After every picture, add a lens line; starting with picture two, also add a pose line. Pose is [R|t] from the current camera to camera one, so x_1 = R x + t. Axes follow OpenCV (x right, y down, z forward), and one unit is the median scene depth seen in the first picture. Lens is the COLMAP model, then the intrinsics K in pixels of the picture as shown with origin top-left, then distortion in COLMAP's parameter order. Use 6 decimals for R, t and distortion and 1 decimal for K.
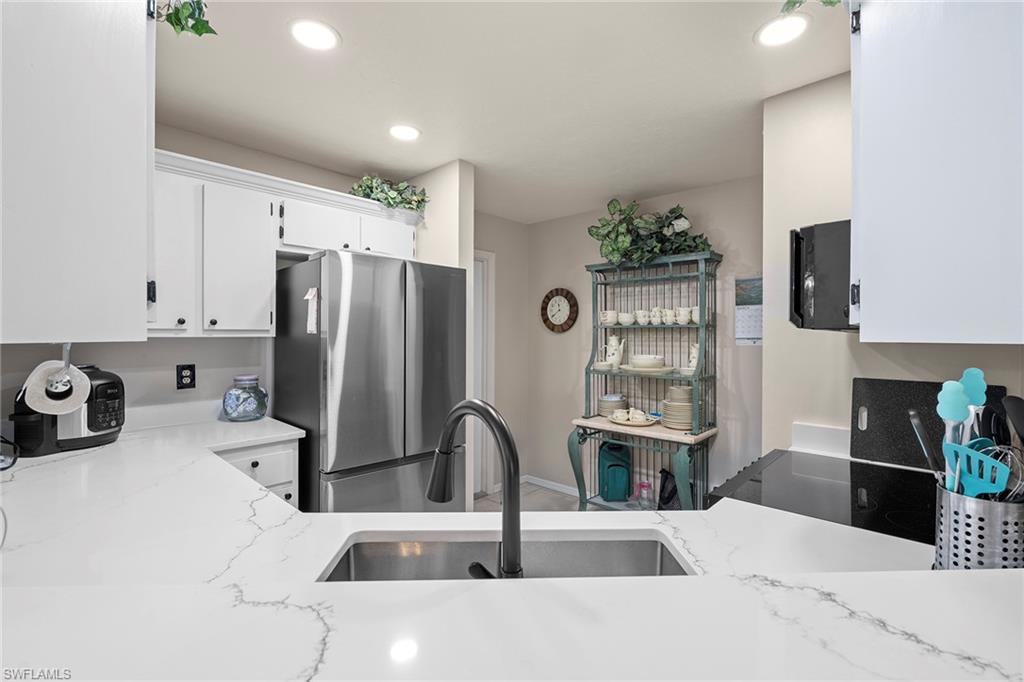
lens RADIAL K [[449.5, 0, 508.4], [0, 449.5, 329.8], [0, 0, 1]] dist [0.001974, 0.000291]
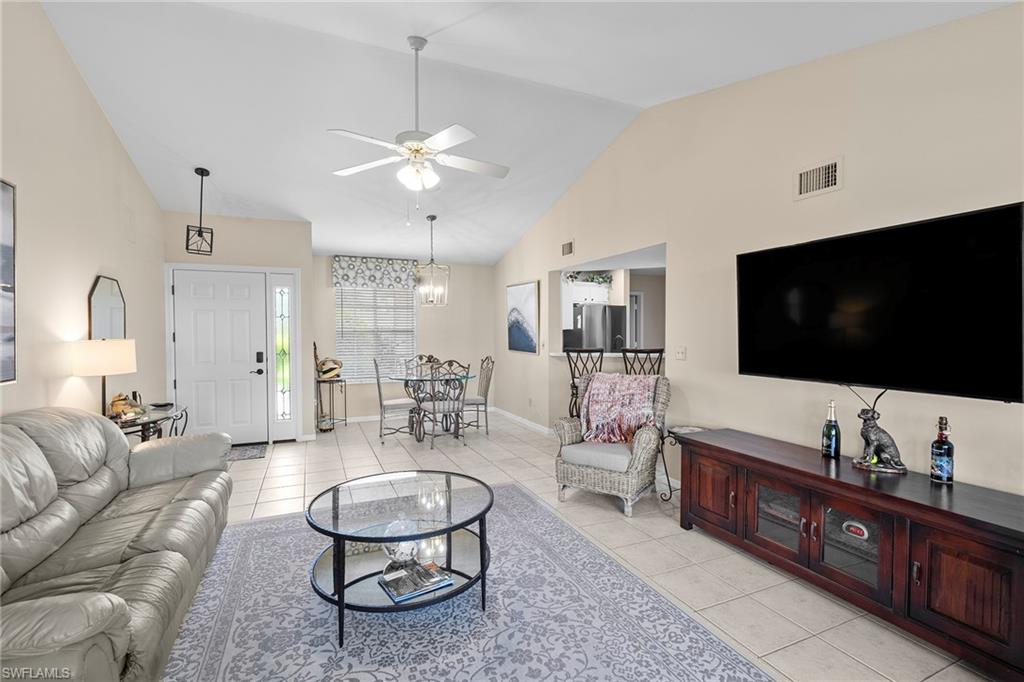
lens RADIAL K [[460.9, 0, 512.0], [0, 460.9, 341.0], [0, 0, 1]] dist [-0.126960, 0.000042]
pose [[0.919999, 0.008124, -0.391836, 0.359480], [0.005732, 0.999399, 0.034179, -0.013521], [0.391878, -0.033690, 0.919400, -1.868683]]
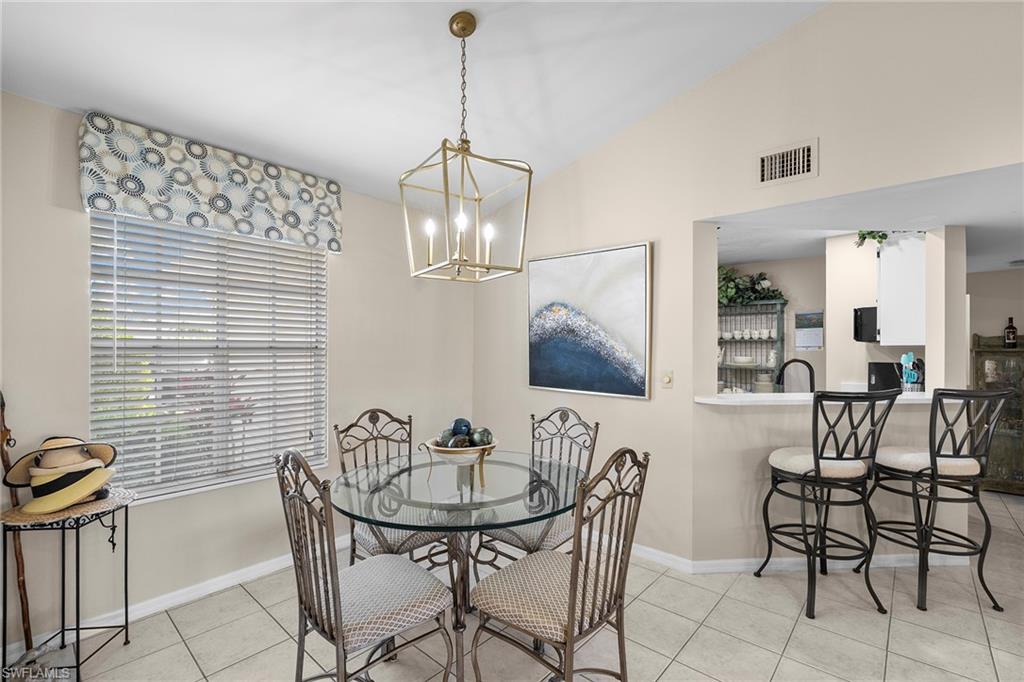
lens RADIAL K [[468.8, 0, 485.7], [0, 468.8, 340.3], [0, 0, 1]] dist [-0.002475, -0.000179]
pose [[0.999730, -0.001618, 0.023201, -0.778440], [0.001712, 0.999990, -0.004027, -0.001524], [-0.023194, 0.004066, 0.999723, -0.843804]]
